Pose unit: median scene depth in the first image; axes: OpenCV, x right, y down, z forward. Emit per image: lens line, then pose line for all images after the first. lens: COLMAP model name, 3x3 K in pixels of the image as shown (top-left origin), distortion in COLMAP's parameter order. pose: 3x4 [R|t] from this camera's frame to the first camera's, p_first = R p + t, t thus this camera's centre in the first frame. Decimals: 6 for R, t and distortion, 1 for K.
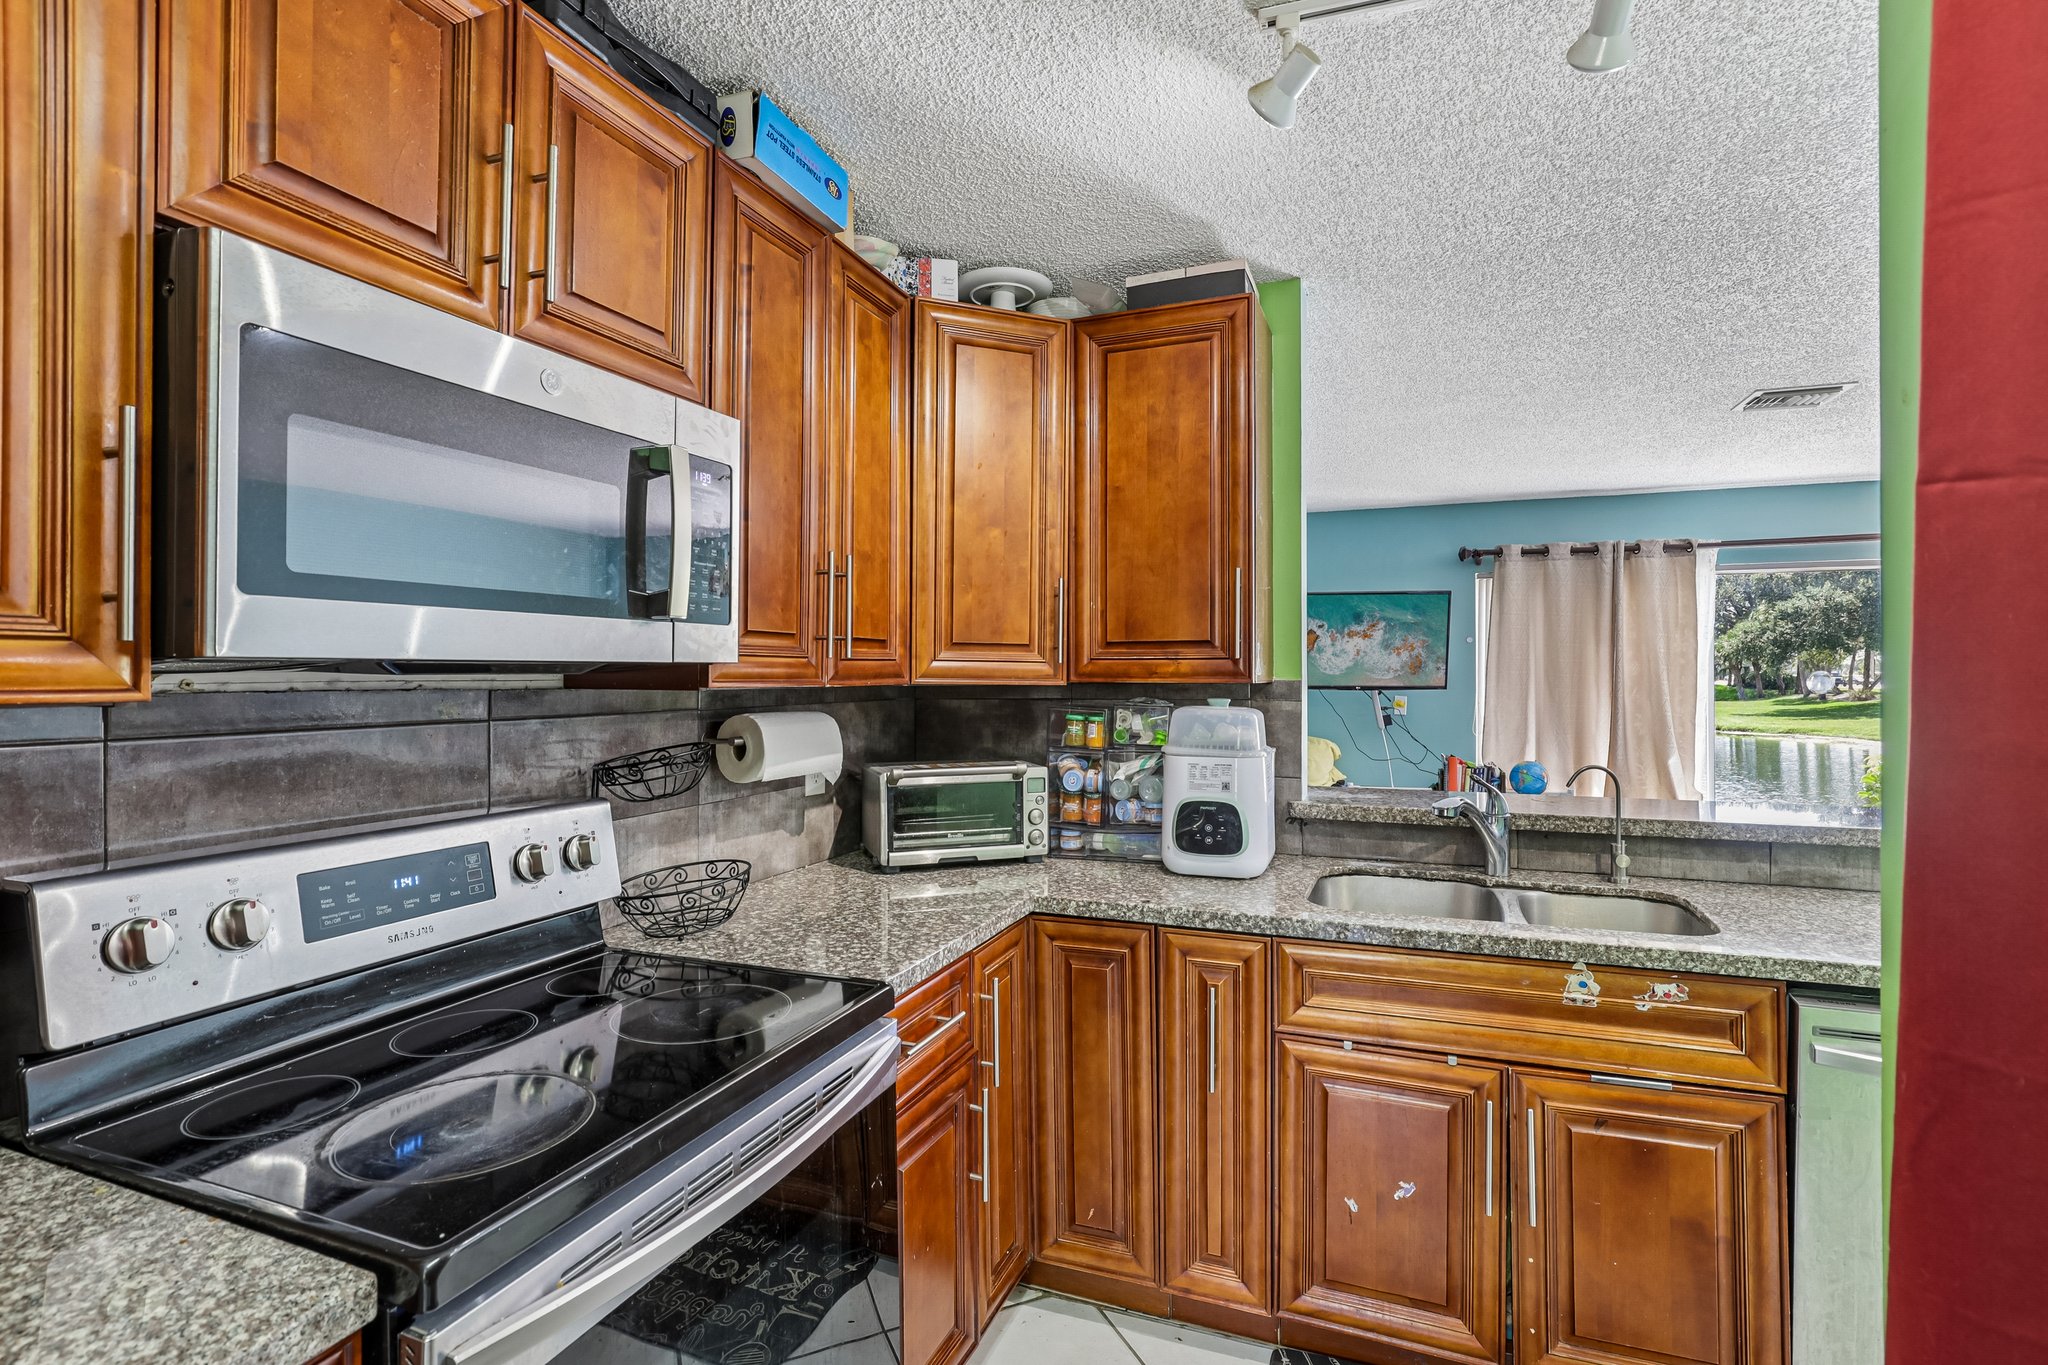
lens RADIAL K [[961.7, 0, 1033.3], [0, 961.7, 683.9], [0, 0, 1]] dist [-0.012164, 0.001095]
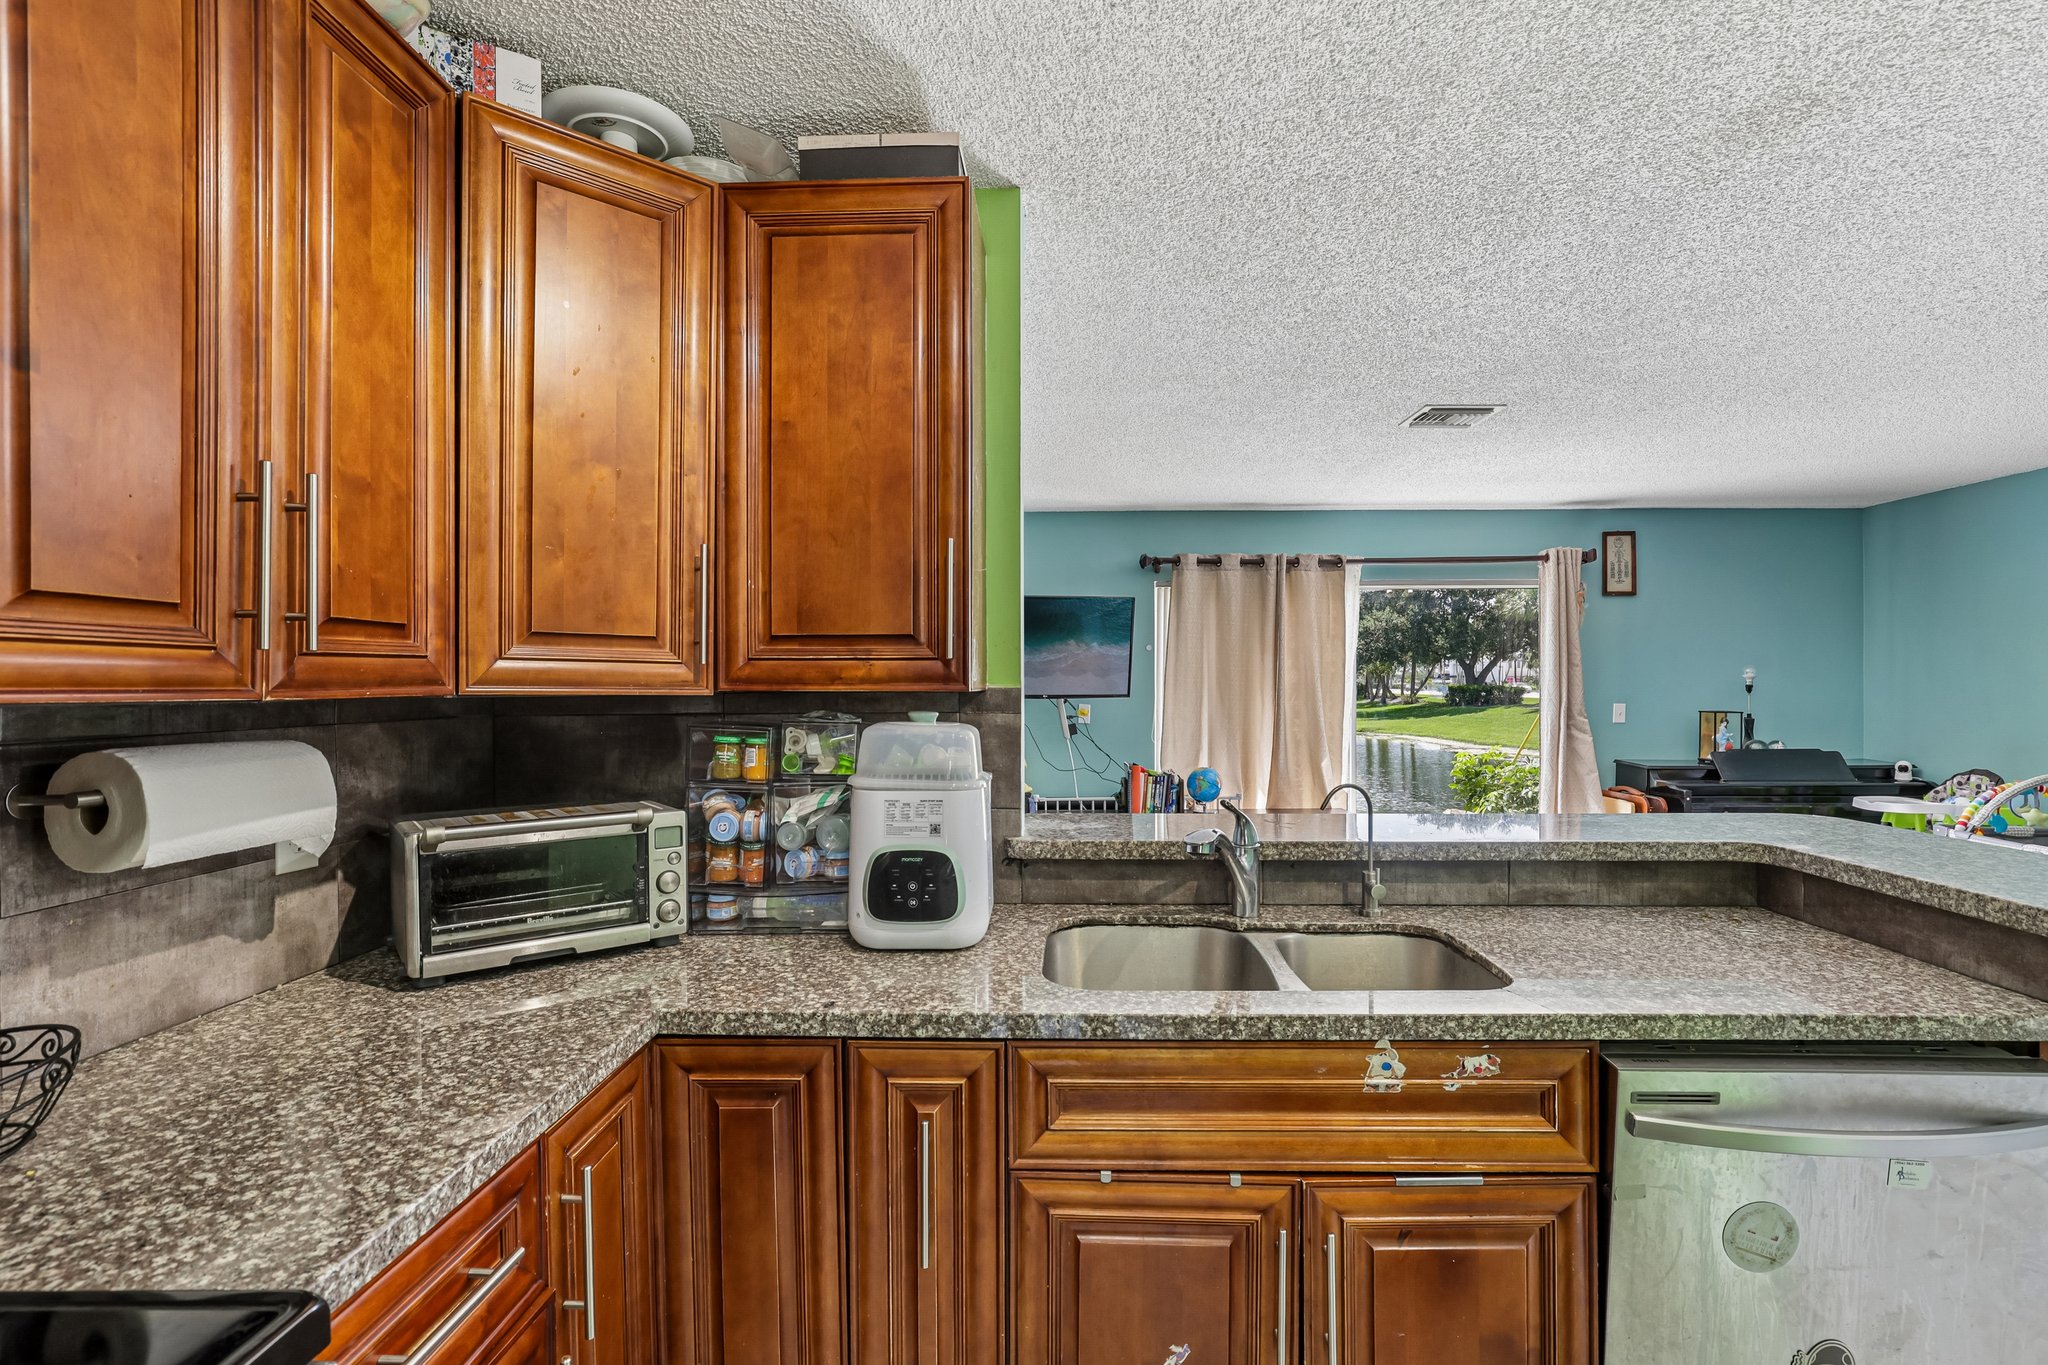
lens RADIAL K [[961.7, 0, 1033.3], [0, 961.7, 683.9], [0, 0, 1]] dist [-0.012164, 0.001095]
pose [[0.943705, -0.001378, 0.330787, 0.024179], [0.004465, 0.999953, -0.008572, -0.000039], [-0.330759, 0.009566, 0.943667, 0.261926]]
